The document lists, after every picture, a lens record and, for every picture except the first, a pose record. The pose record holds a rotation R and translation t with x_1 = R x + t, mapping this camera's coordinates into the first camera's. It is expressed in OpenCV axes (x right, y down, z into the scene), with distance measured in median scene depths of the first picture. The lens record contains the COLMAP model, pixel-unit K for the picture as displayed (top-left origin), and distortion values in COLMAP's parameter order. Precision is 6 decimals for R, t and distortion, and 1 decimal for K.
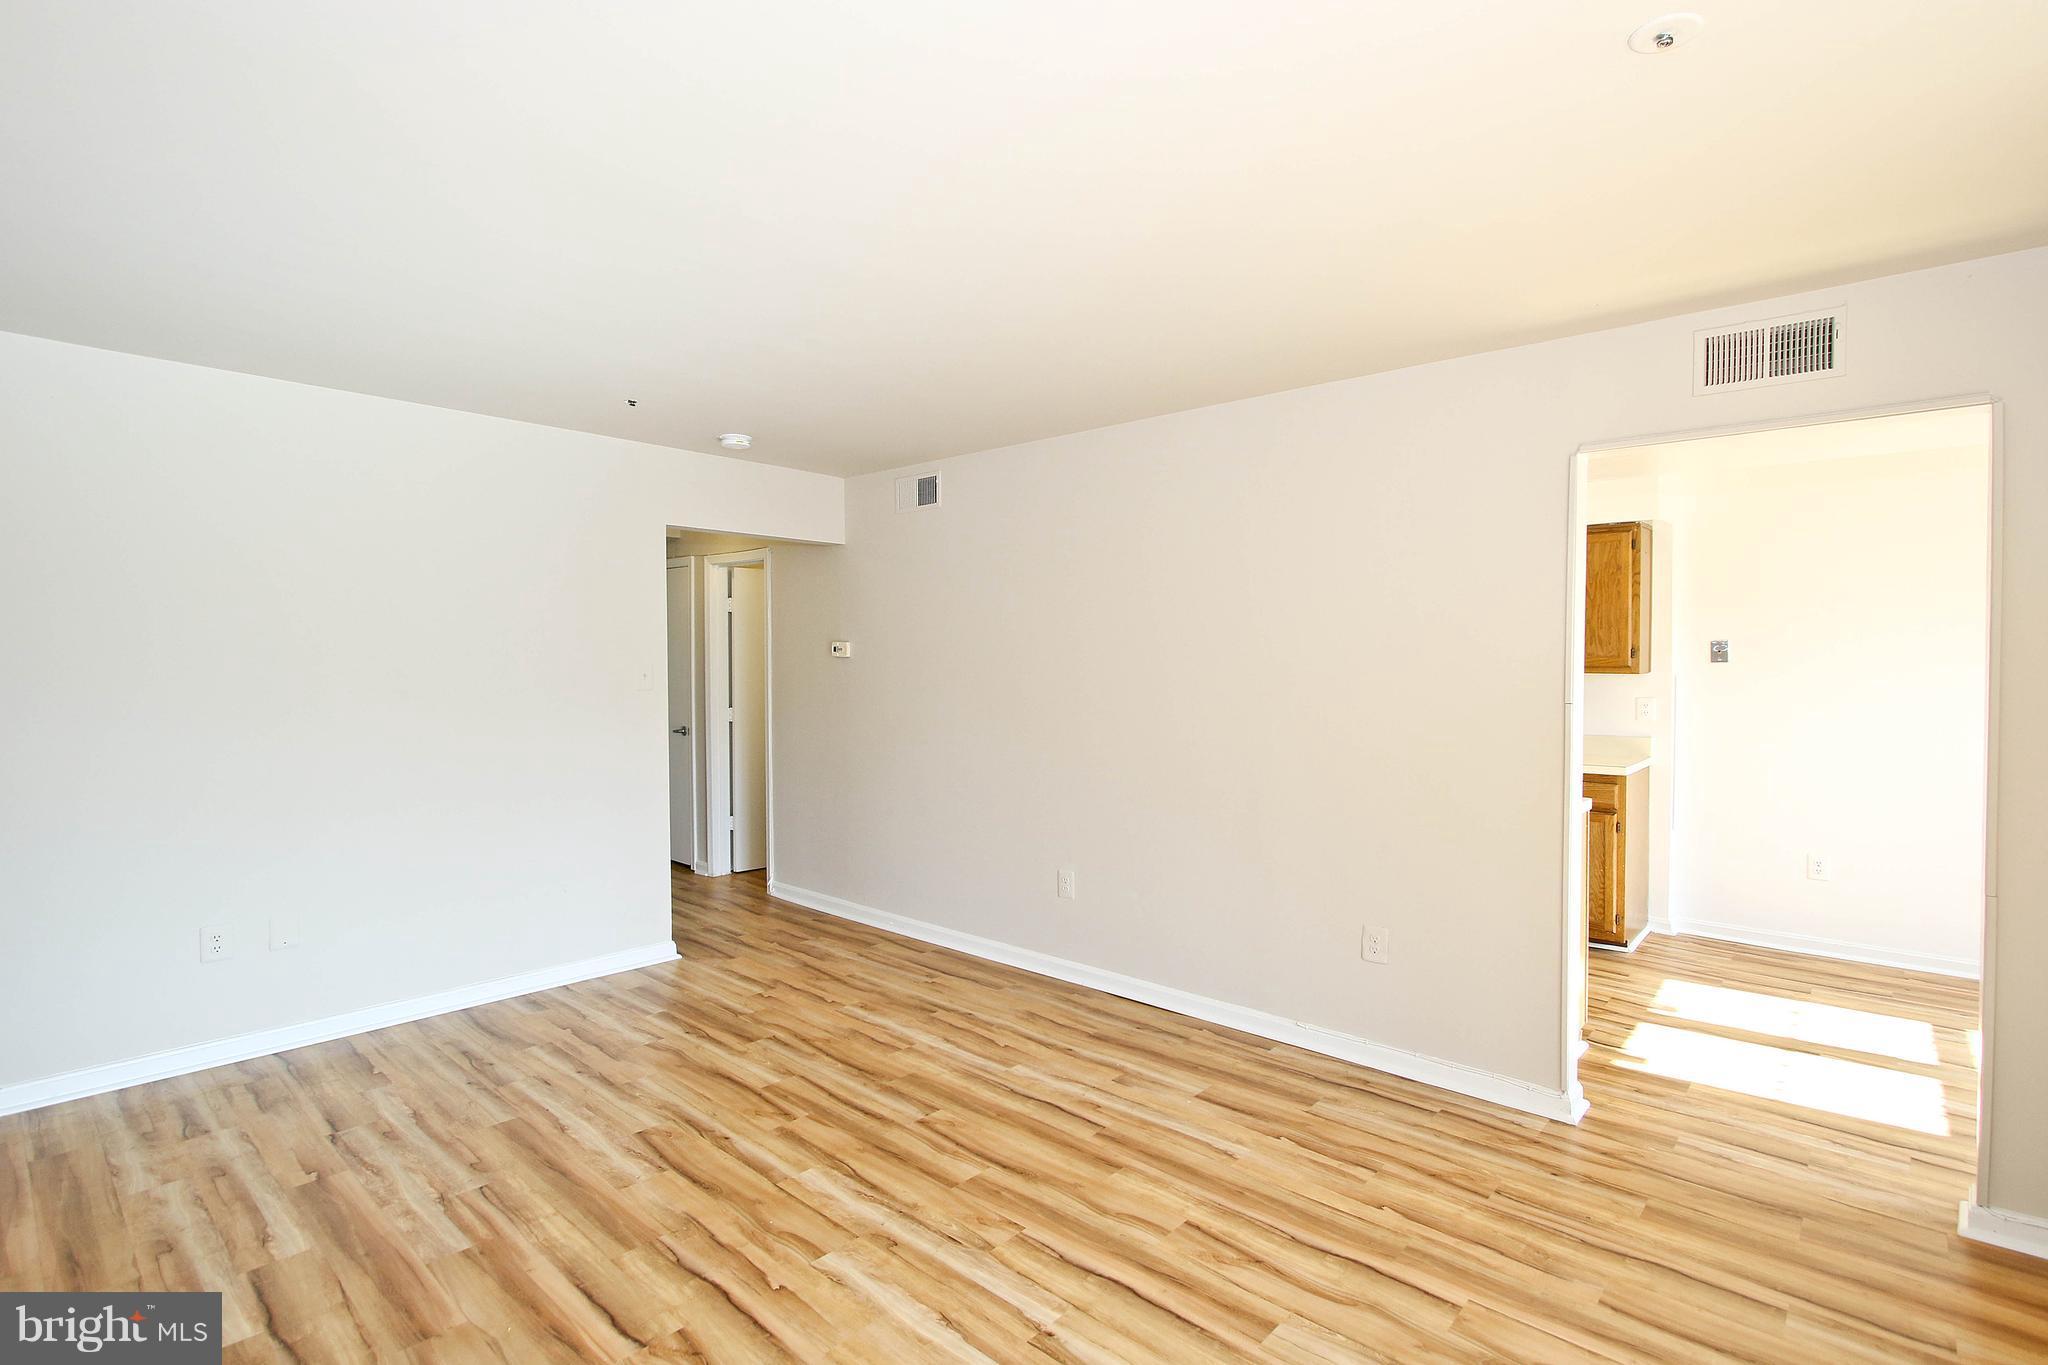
lens RADIAL K [[943.5, 0, 993.9], [0, 943.5, 699.7], [0, 0, 1]] dist [-0.018465, 0.003149]
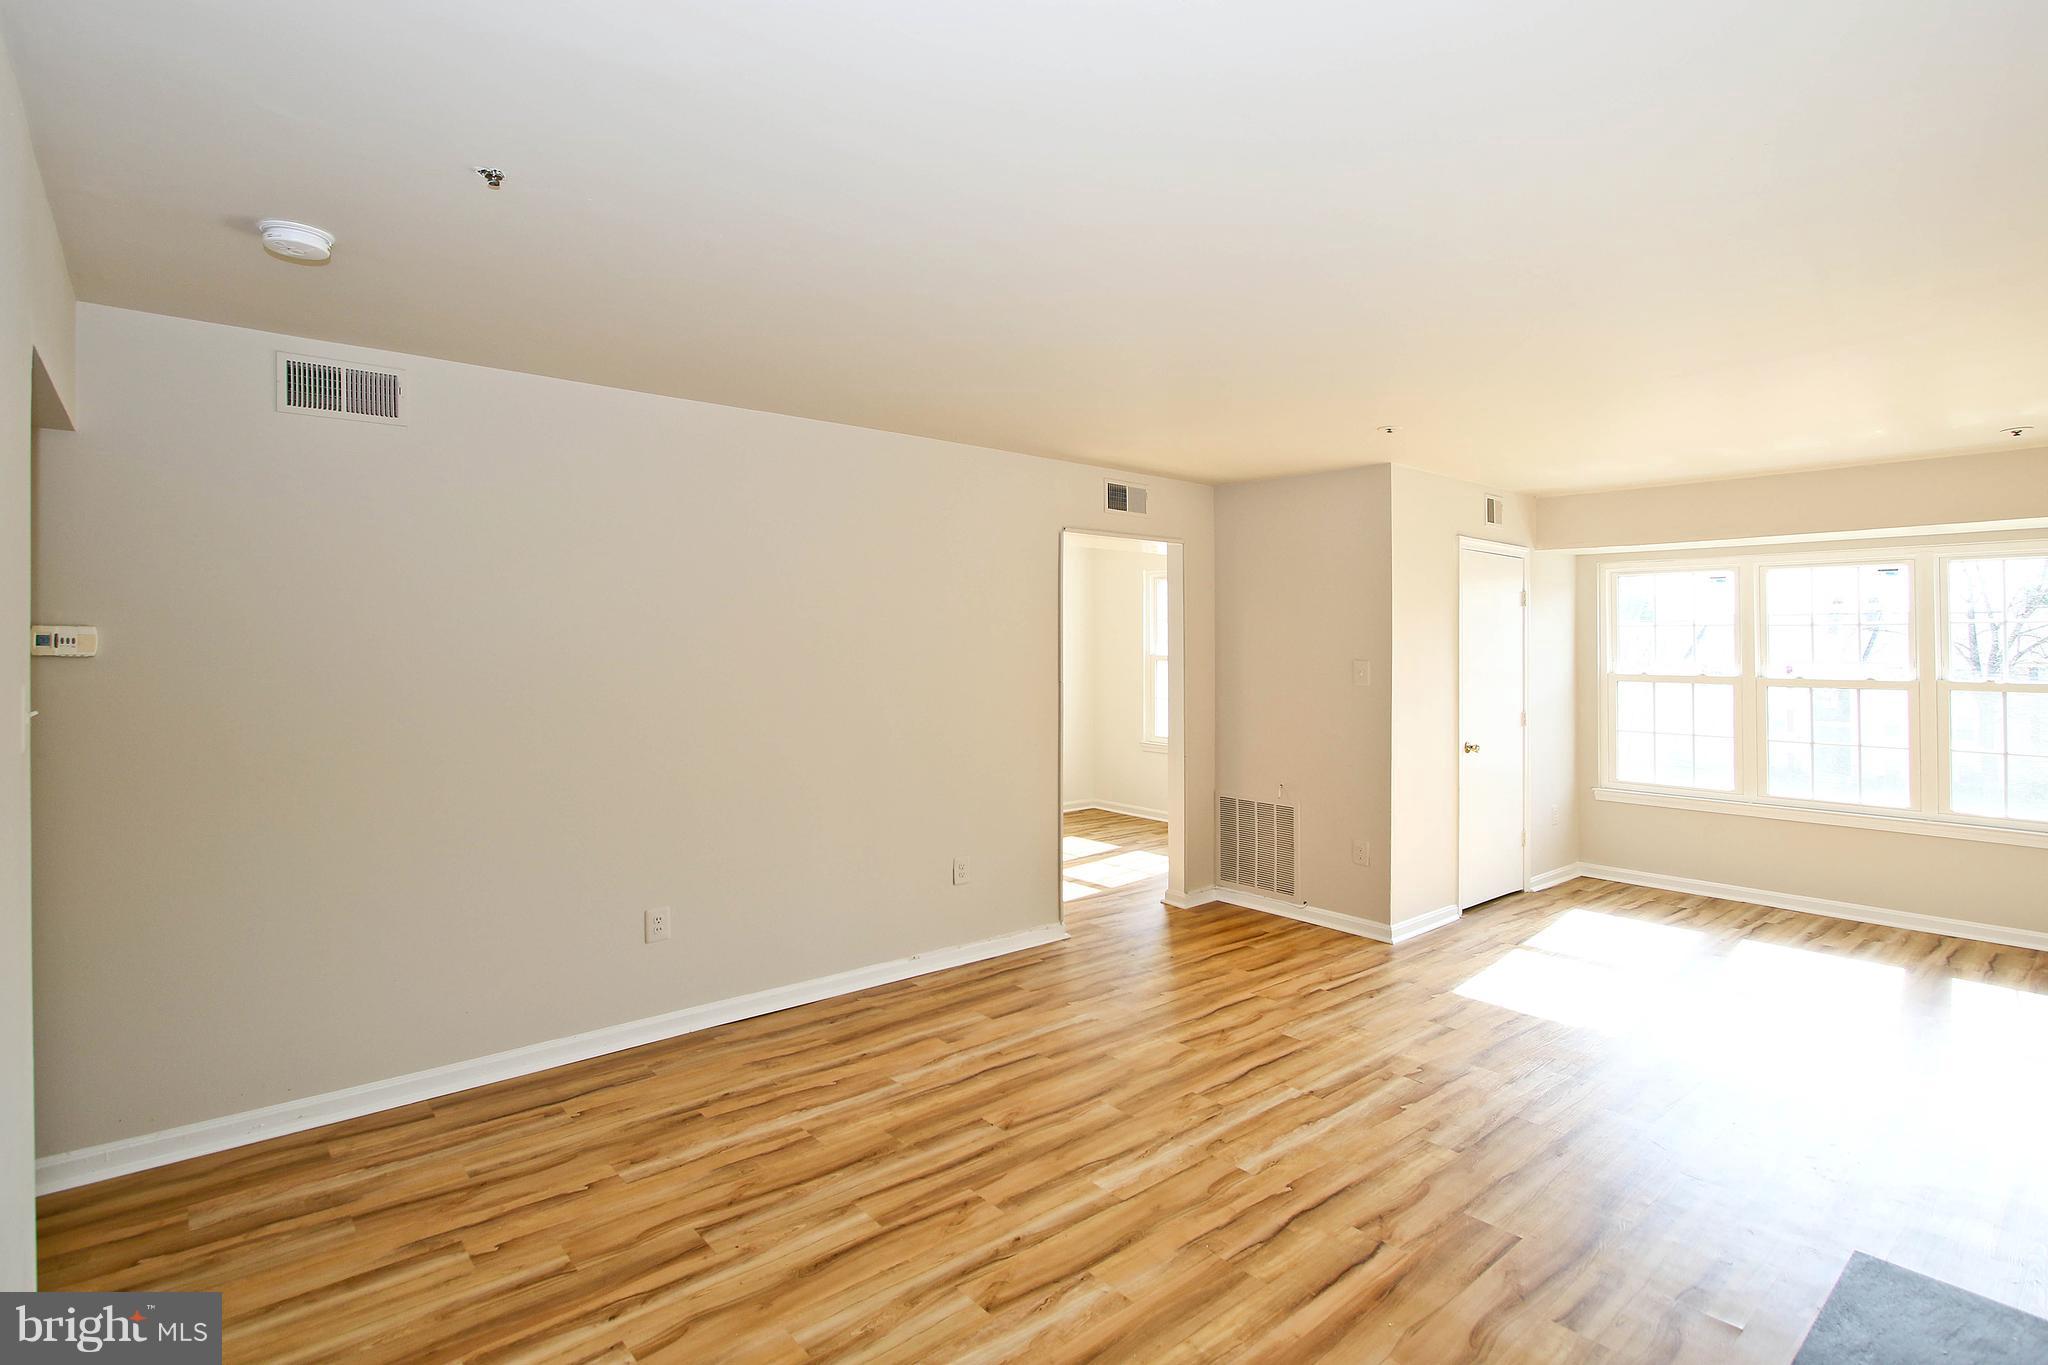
lens RADIAL K [[1010.9, 0, 1024.9], [0, 1010.9, 629.8], [0, 0, 1]] dist [-0.016788, 0.002005]
pose [[0.126330, 0.014057, 0.991889, -1.079975], [0.032836, 0.999292, -0.018344, -0.046612], [-0.991445, 0.034887, 0.125779, 0.801134]]
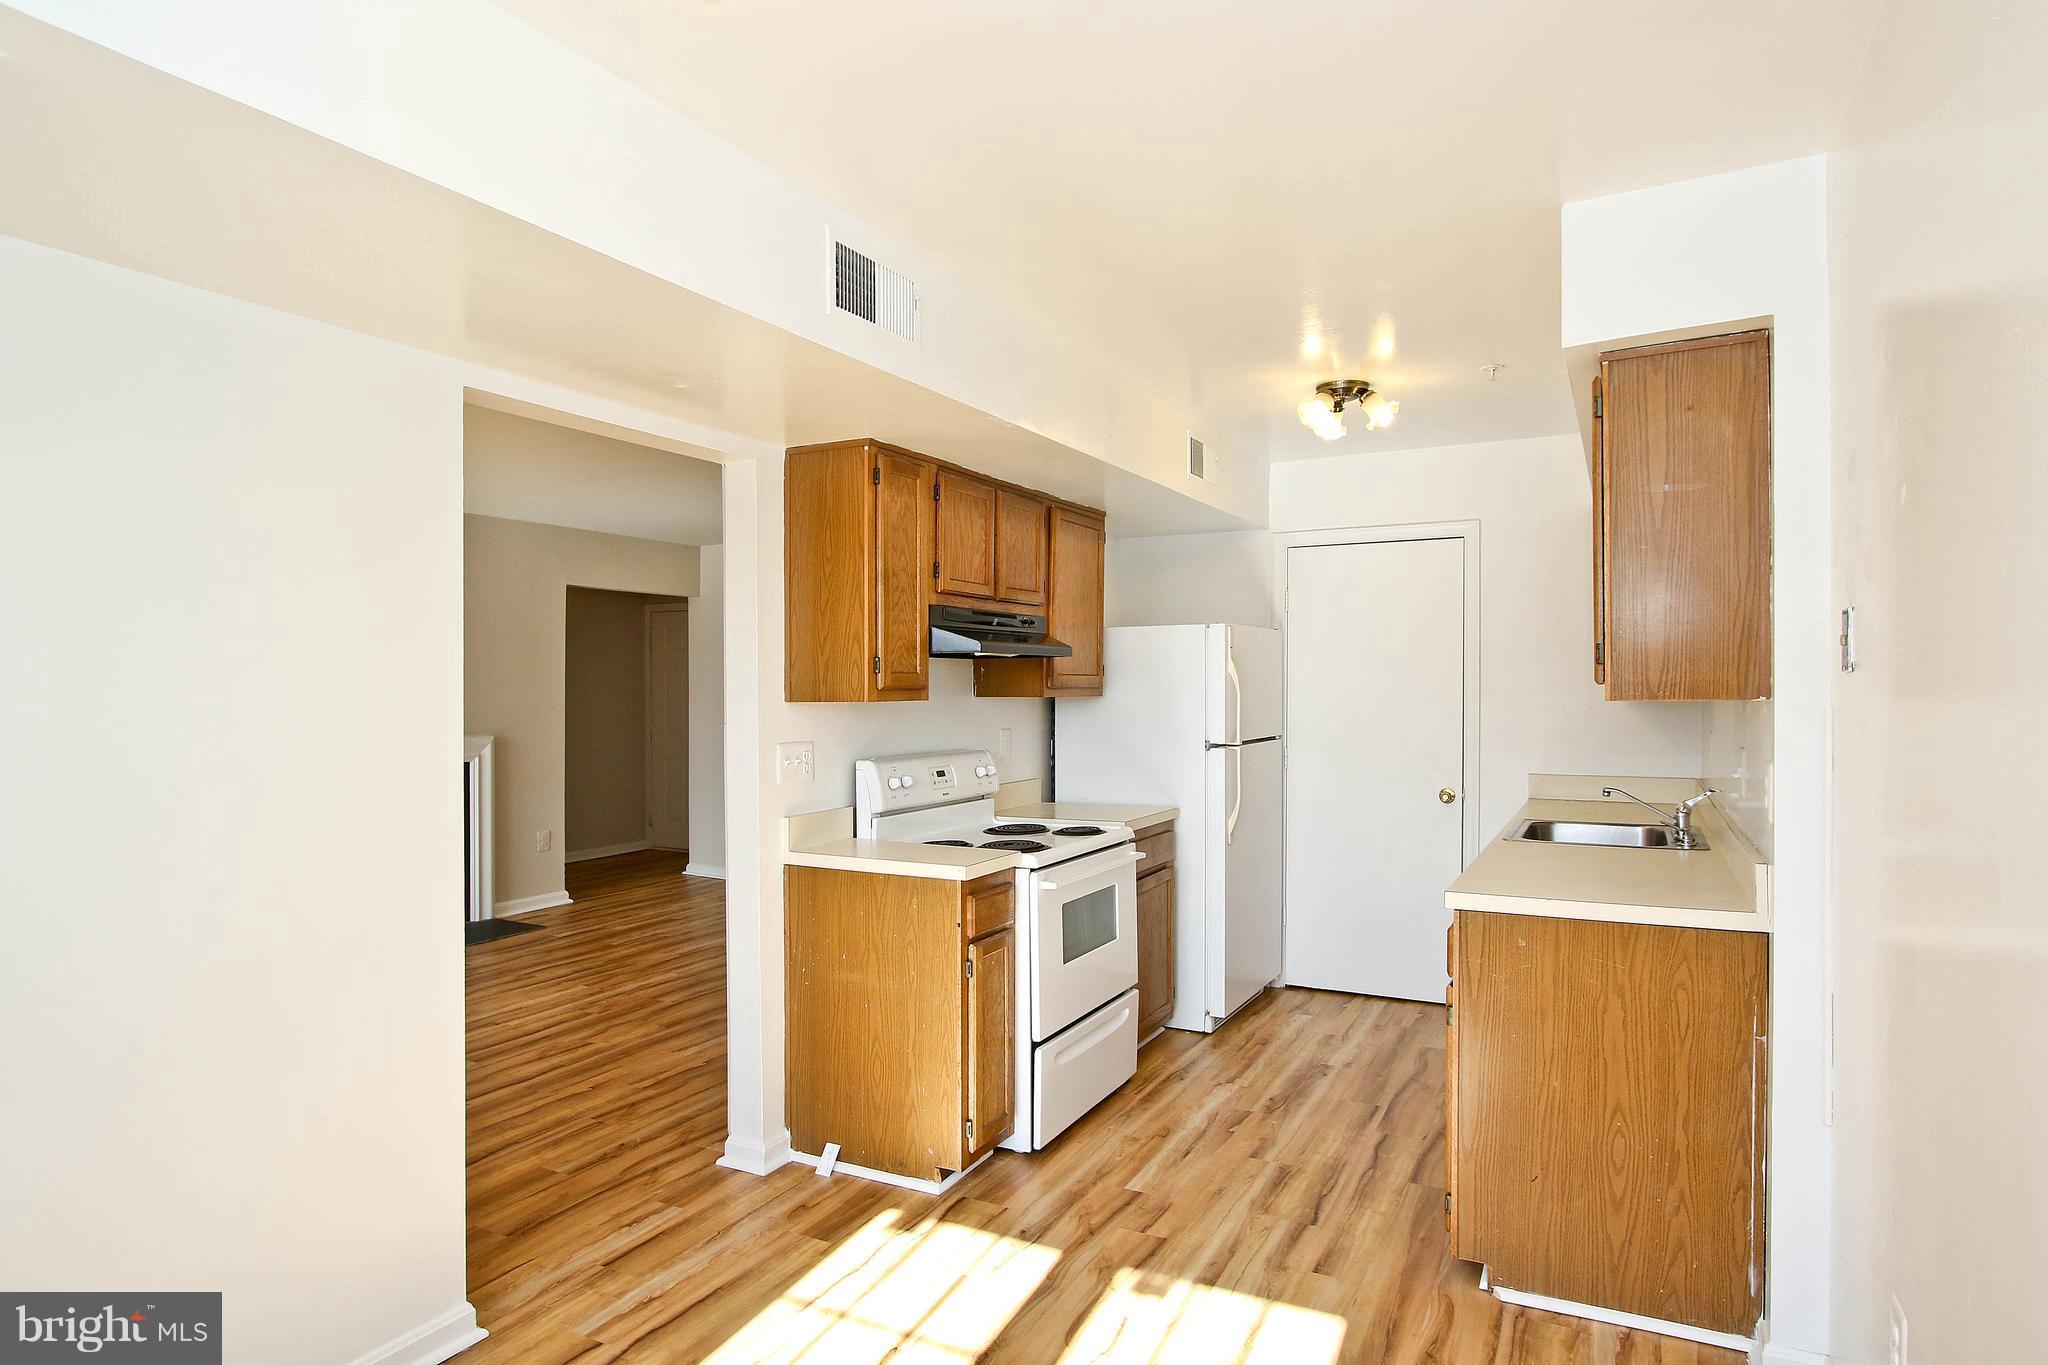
lens RADIAL K [[1083.0, 0, 1109.7], [0, 1083.0, 715.0], [0, 0, 1]] dist [-0.006425, -0.002756]
pose [[0.311987, 0.025875, -0.949734, 1.716495], [-0.026728, 0.999472, 0.018450, -0.039595], [0.949710, 0.019628, 0.312514, 0.979632]]
